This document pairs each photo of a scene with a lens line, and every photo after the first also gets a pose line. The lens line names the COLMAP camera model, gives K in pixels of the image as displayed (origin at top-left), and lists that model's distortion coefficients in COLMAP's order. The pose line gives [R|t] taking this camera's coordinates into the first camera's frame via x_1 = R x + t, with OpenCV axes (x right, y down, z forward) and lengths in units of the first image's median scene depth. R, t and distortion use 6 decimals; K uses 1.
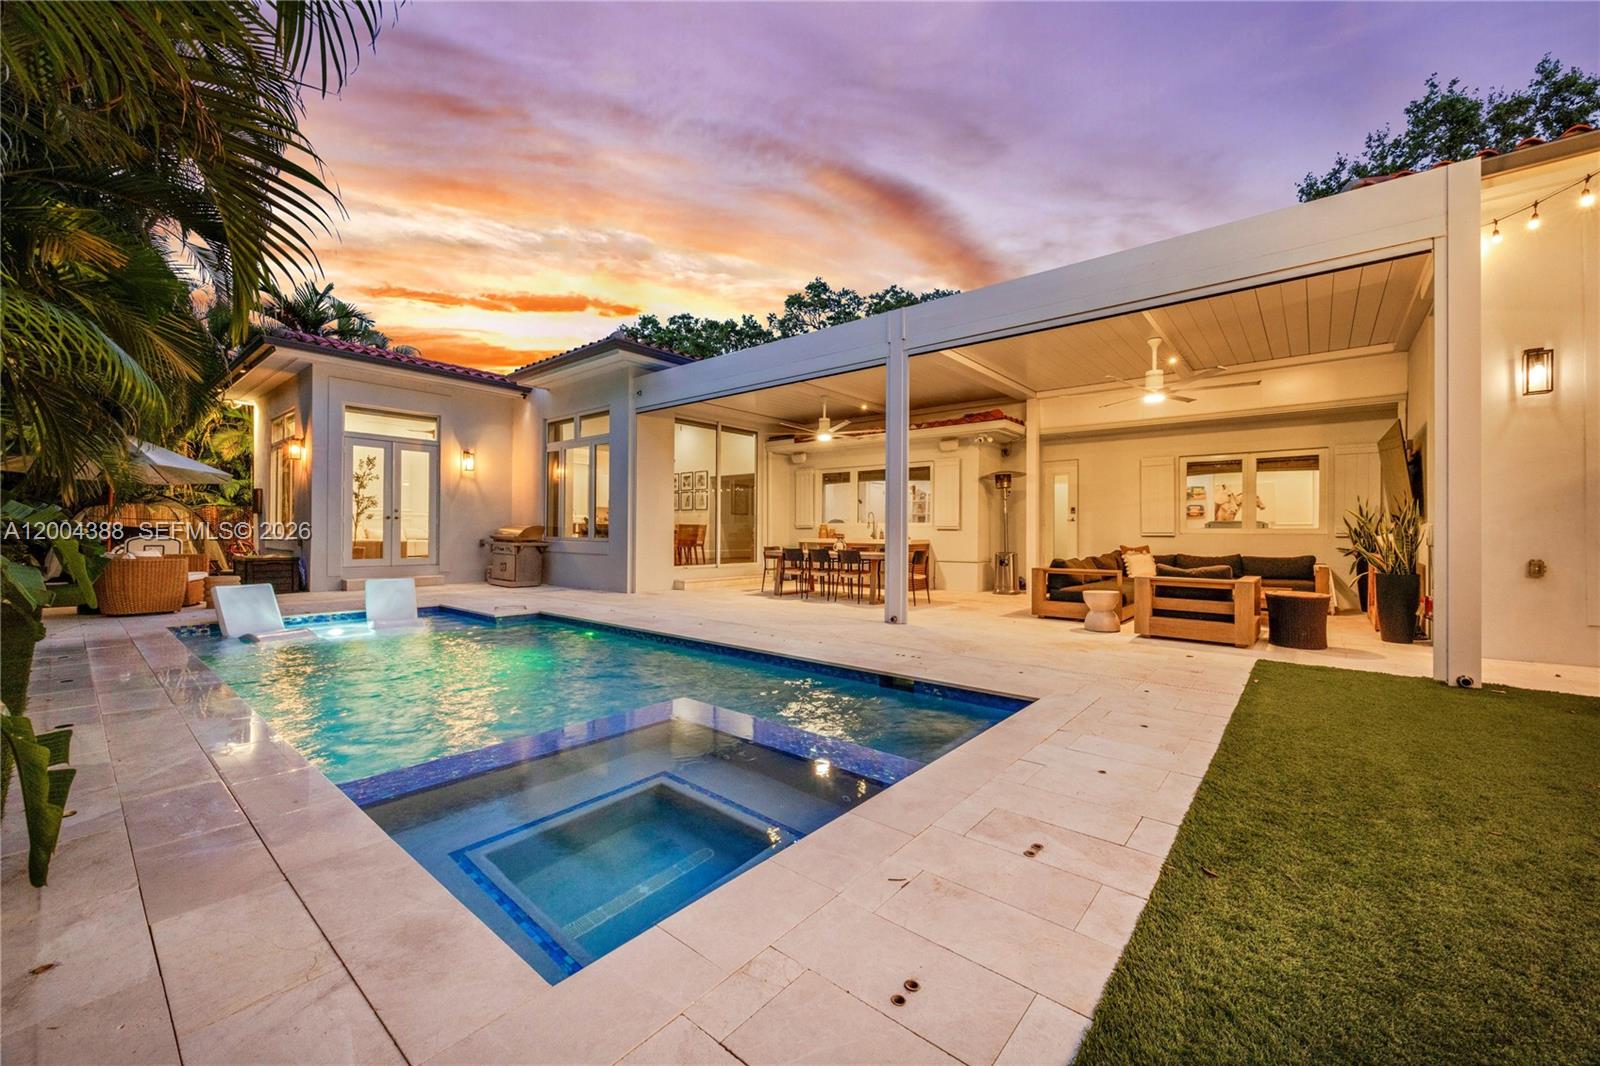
lens RADIAL K [[625.7, 0, 805.4], [0, 625.7, 535.3], [0, 0, 1]] dist [-0.003041, -0.000246]
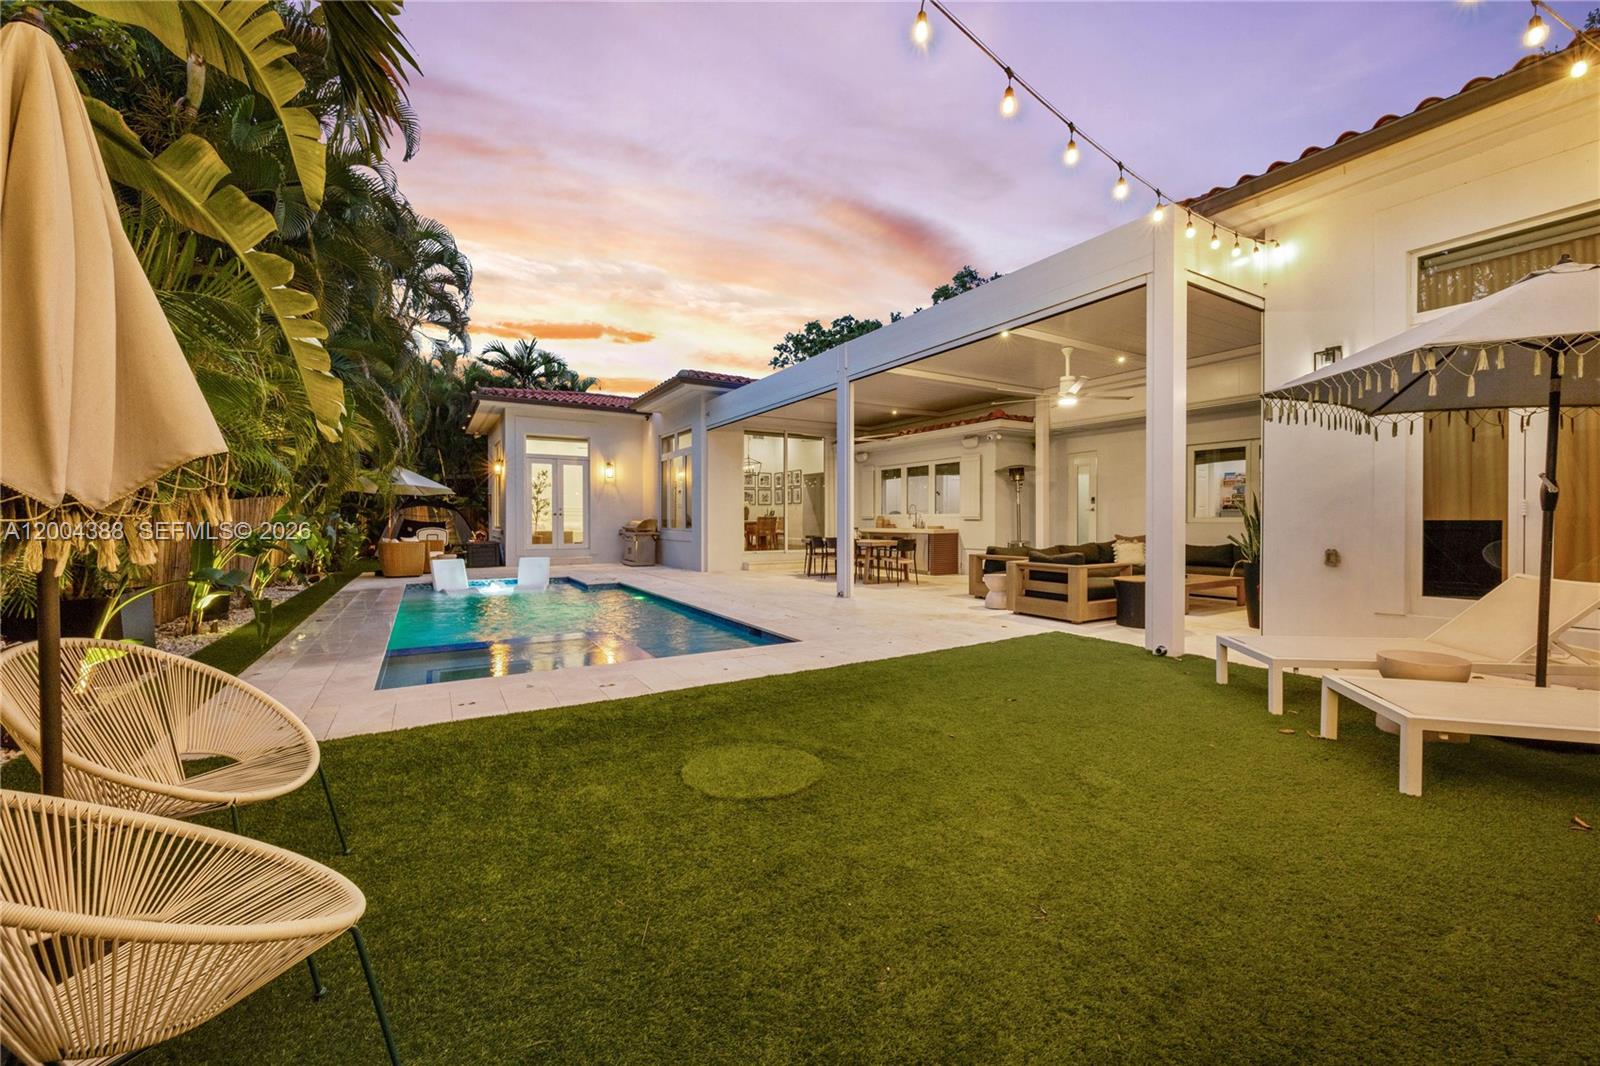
lens RADIAL K [[625.7, 0, 791.8], [0, 625.7, 526.0], [0, 0, 1]] dist [-0.003041, -0.000246]
pose [[0.942561, -0.004474, -0.334004, 0.285115], [0.005640, 0.999981, 0.002521, -0.002980], [0.333986, -0.004260, 0.942568, -0.125226]]
